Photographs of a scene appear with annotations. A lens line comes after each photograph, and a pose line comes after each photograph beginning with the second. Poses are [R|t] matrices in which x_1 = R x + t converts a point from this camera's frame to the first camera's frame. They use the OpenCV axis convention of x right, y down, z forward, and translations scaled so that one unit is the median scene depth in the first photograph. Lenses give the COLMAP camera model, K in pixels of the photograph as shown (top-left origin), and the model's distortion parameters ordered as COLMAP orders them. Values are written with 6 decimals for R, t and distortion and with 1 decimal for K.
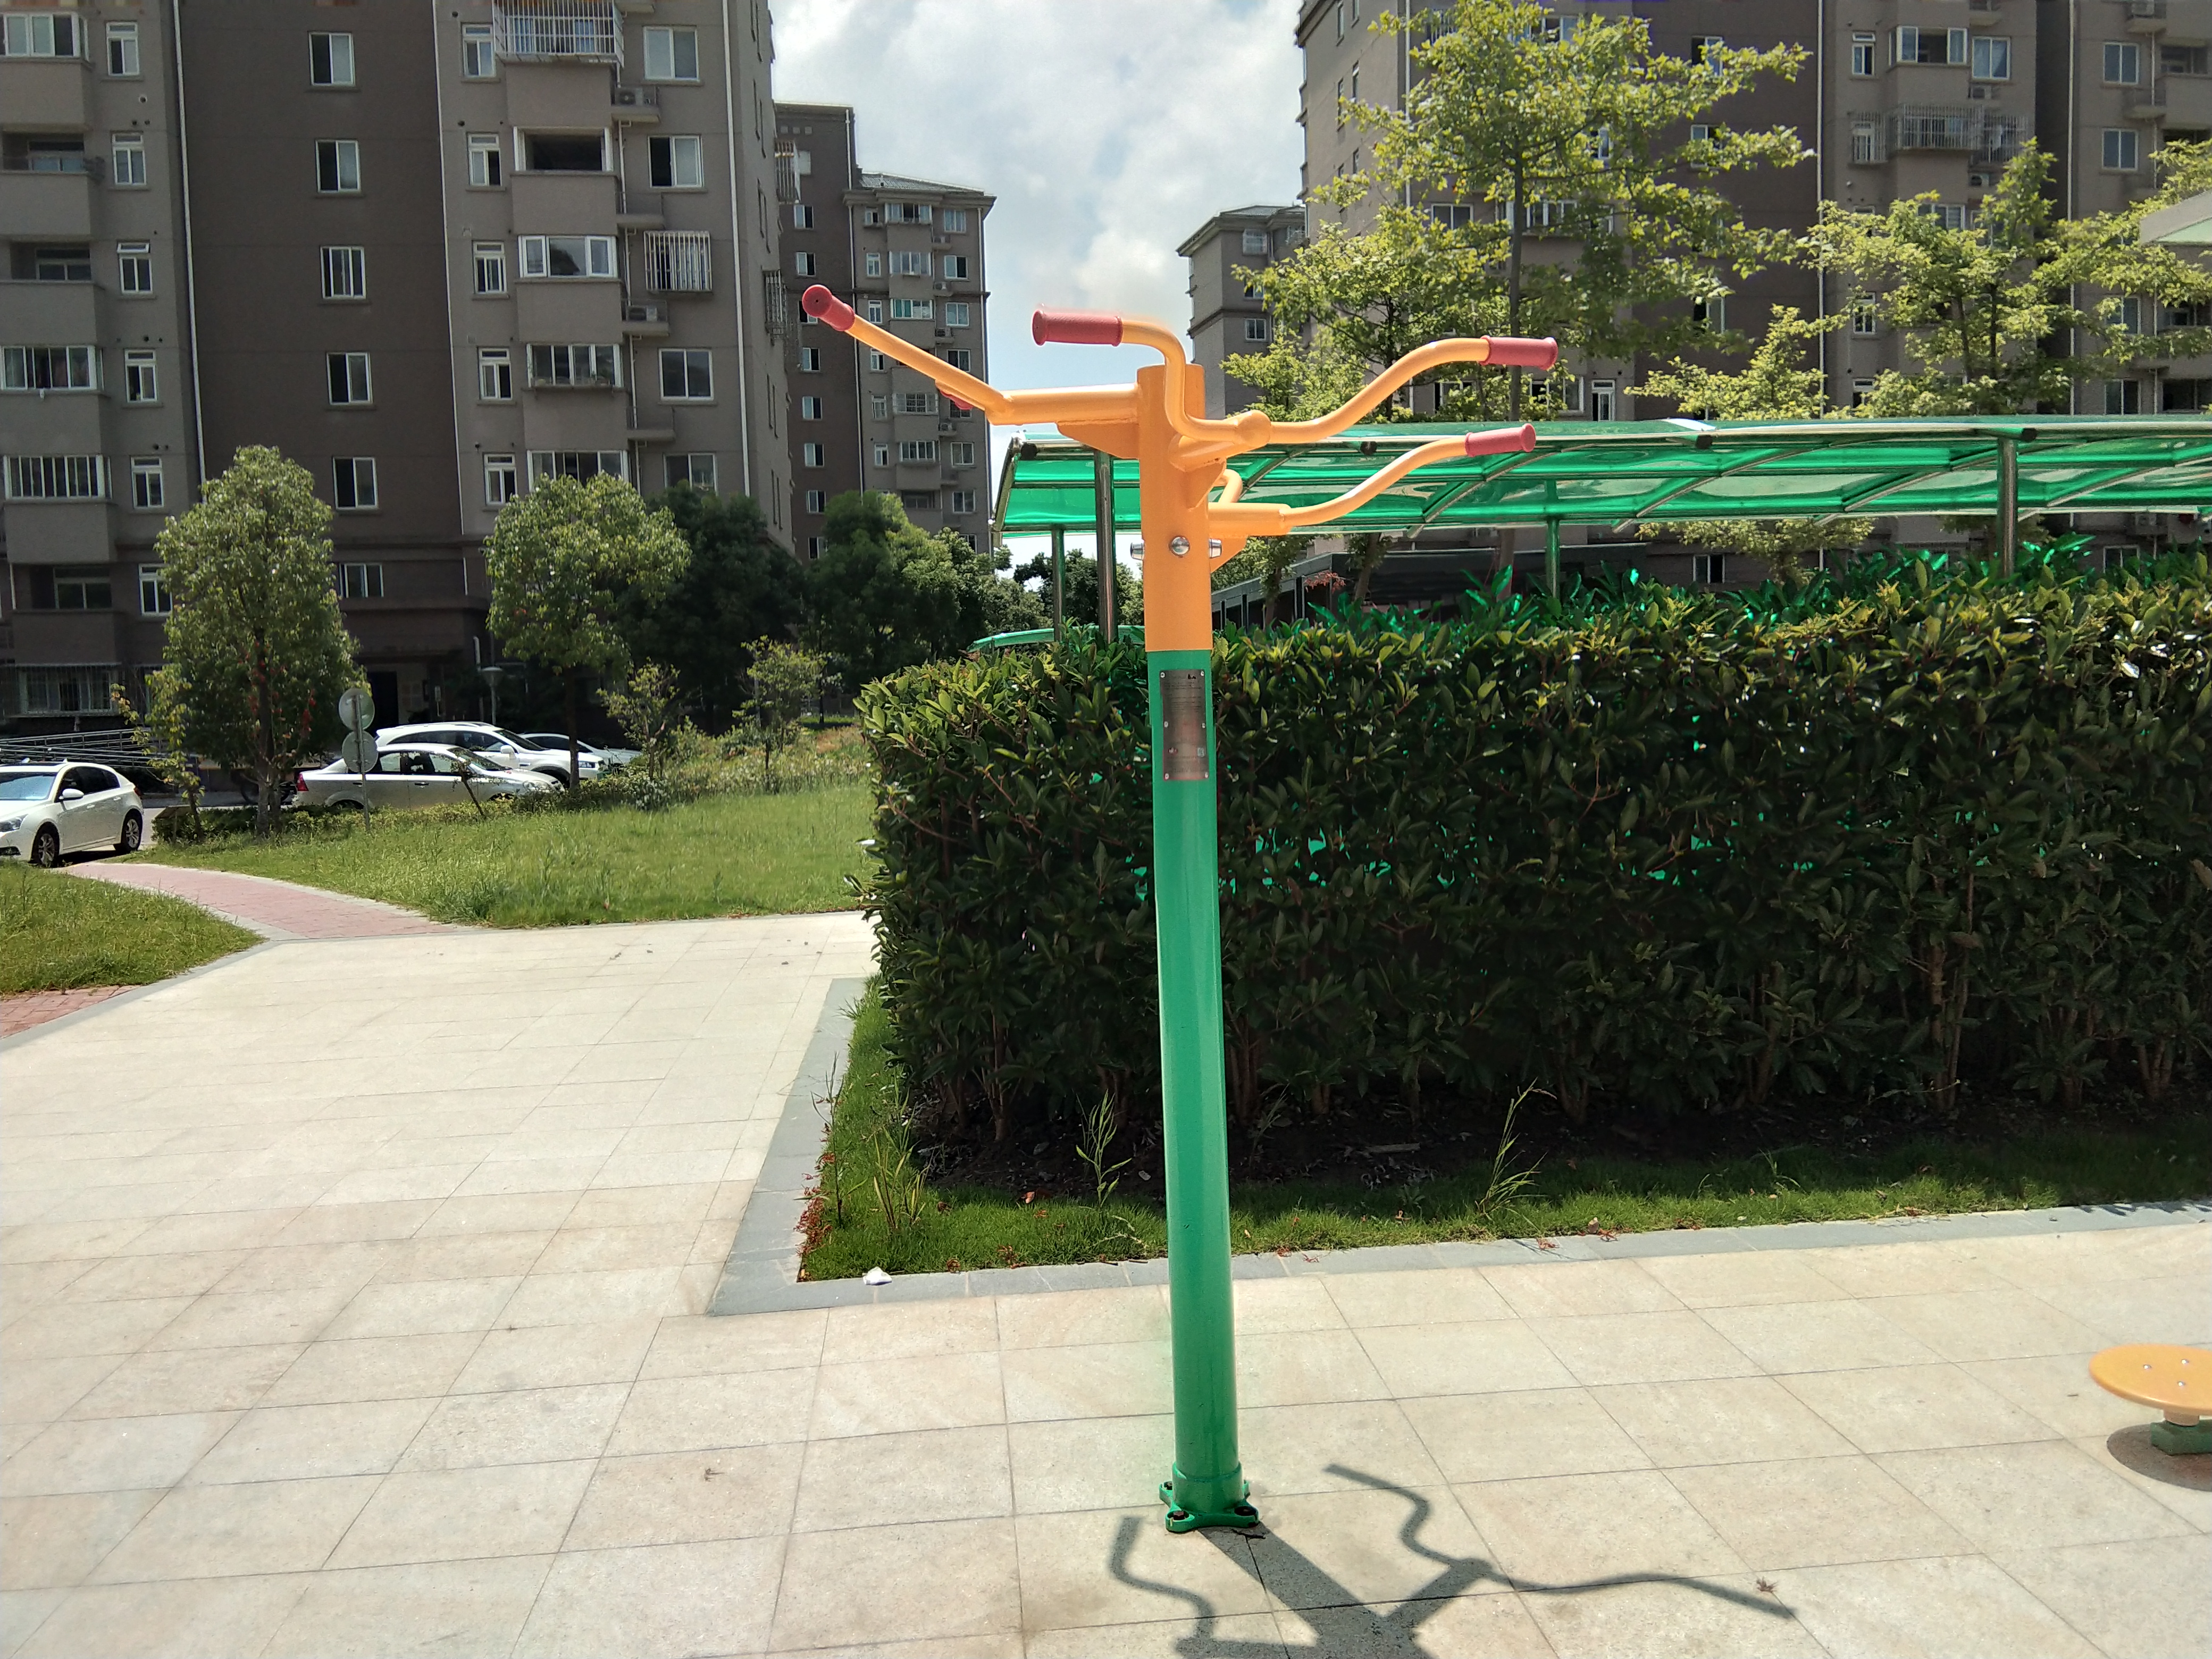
lens RADIAL K [[1821.3, 0, 1154.9], [0, 1821.3, 793.3], [0, 0, 1]] dist [0.093337, -0.130746]
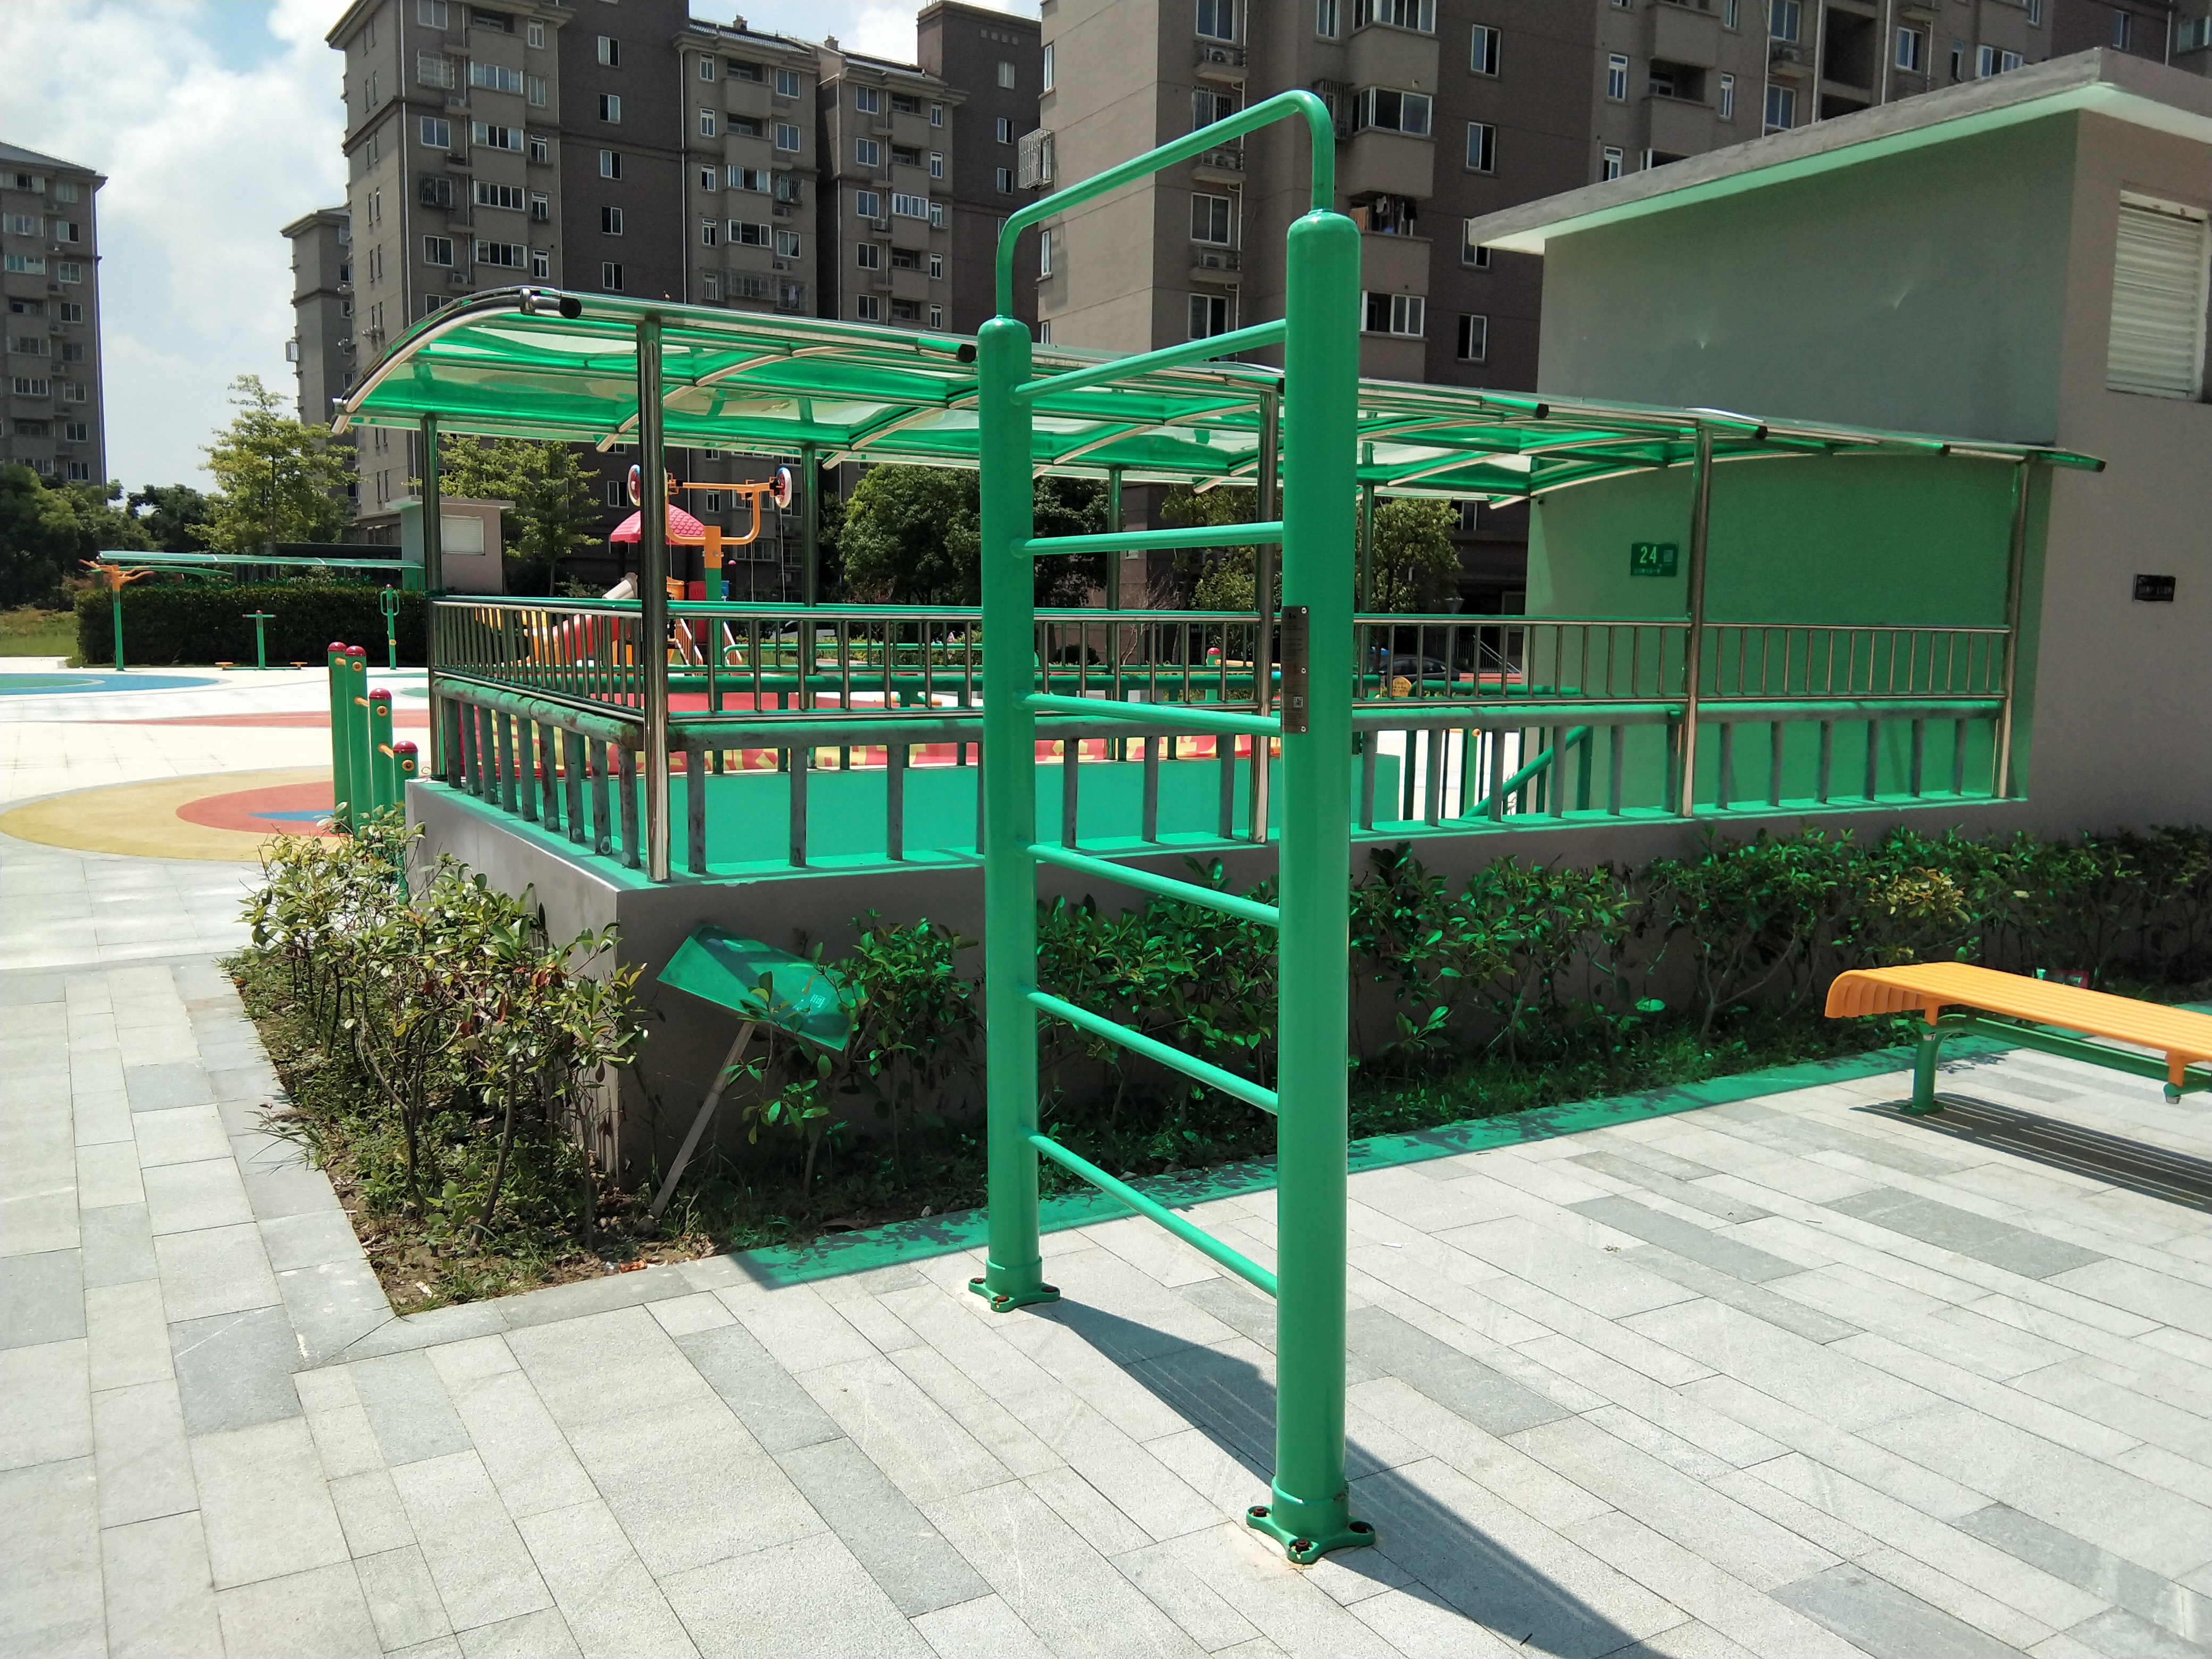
lens RADIAL K [[1821.3, 0, 1106.6], [0, 1821.3, 845.3], [0, 0, 1]] dist [0.093337, -0.130746]
pose [[0.919820, -0.006231, 0.392291, 0.075896], [-0.018049, 0.998143, 0.058175, 0.047068], [-0.391925, -0.060591, 0.918000, -0.787563]]
